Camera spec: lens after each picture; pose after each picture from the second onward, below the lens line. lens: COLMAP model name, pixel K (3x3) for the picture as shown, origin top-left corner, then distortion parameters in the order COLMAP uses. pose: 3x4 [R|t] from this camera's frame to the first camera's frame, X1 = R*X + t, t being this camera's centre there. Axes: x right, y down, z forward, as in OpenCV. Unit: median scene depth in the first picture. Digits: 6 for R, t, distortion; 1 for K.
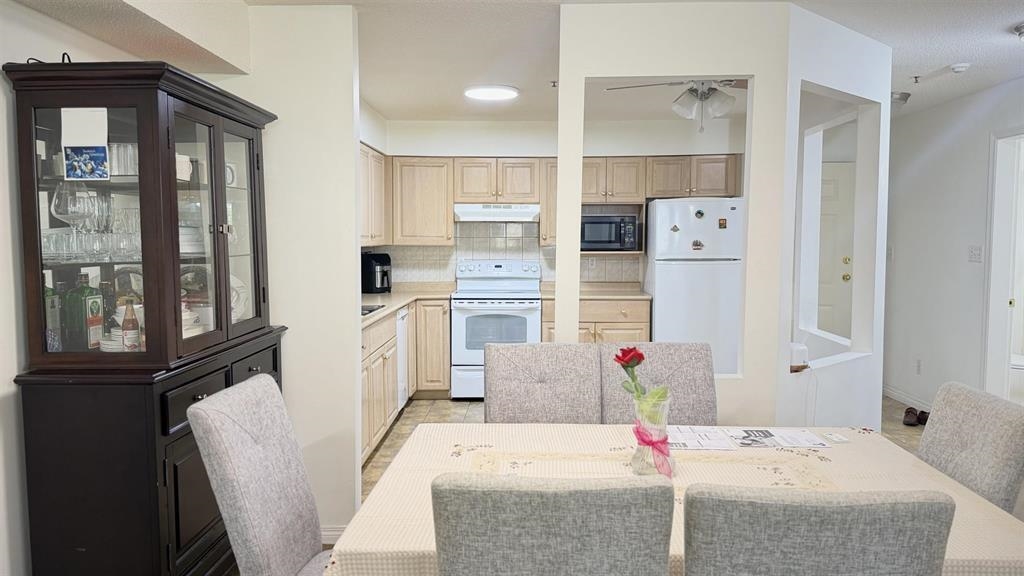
lens RADIAL K [[756.3, 0, 512.0], [0, 756.3, 288.0], [0, 0, 1]] dist [0.009272, -0.004677]
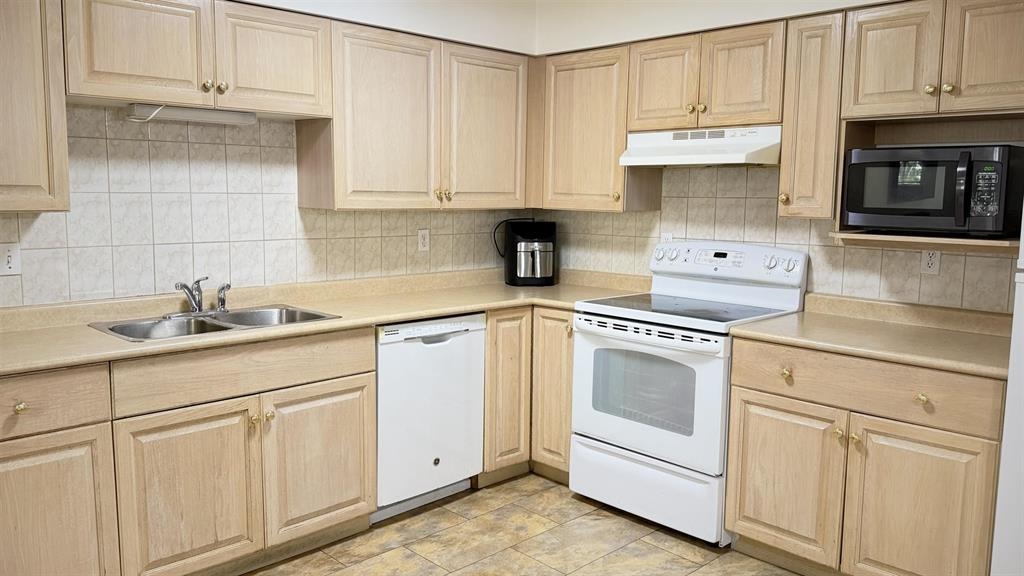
lens RADIAL K [[756.3, 0, 512.0], [0, 756.3, 288.0], [0, 0, 1]] dist [0.009272, -0.004677]
pose [[0.716803, 0.096423, -0.690576, 0.245427], [-0.059549, 0.995239, 0.077152, -0.039059], [0.694728, -0.014180, 0.719133, 0.558319]]
